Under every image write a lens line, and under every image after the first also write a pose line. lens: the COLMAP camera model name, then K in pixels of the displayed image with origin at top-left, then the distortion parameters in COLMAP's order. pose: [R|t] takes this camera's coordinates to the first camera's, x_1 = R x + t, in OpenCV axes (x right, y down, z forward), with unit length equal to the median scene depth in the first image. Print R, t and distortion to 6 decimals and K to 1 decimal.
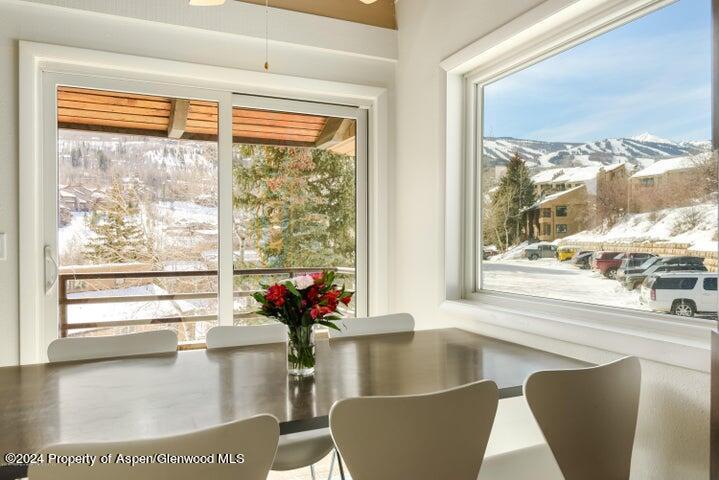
lens RADIAL K [[509.5, 0, 359.0], [0, 509.5, 242.3], [0, 0, 1]] dist [0.005896, 0.000200]
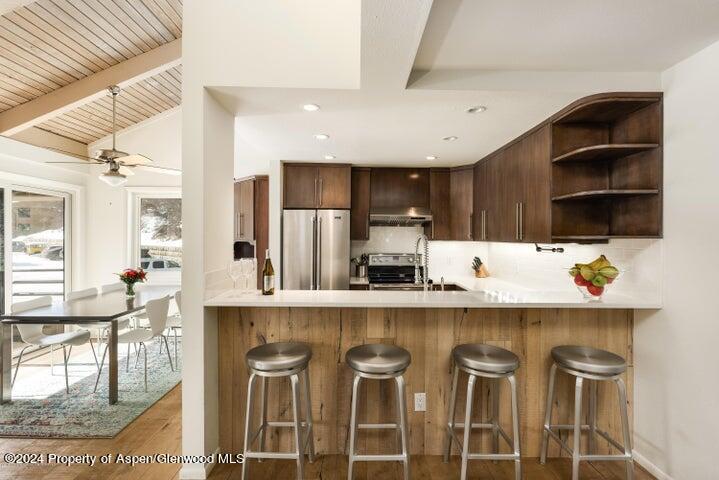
lens RADIAL K [[354.2, 0, 356.8], [0, 354.2, 237.6], [0, 0, 1]] dist [0.000319, 0.001074]
pose [[0.398723, 0.002427, 0.917068, -0.105836], [-0.003829, 0.999992, -0.000981, -0.009488], [-0.917063, -0.003120, 0.398729, -0.085222]]
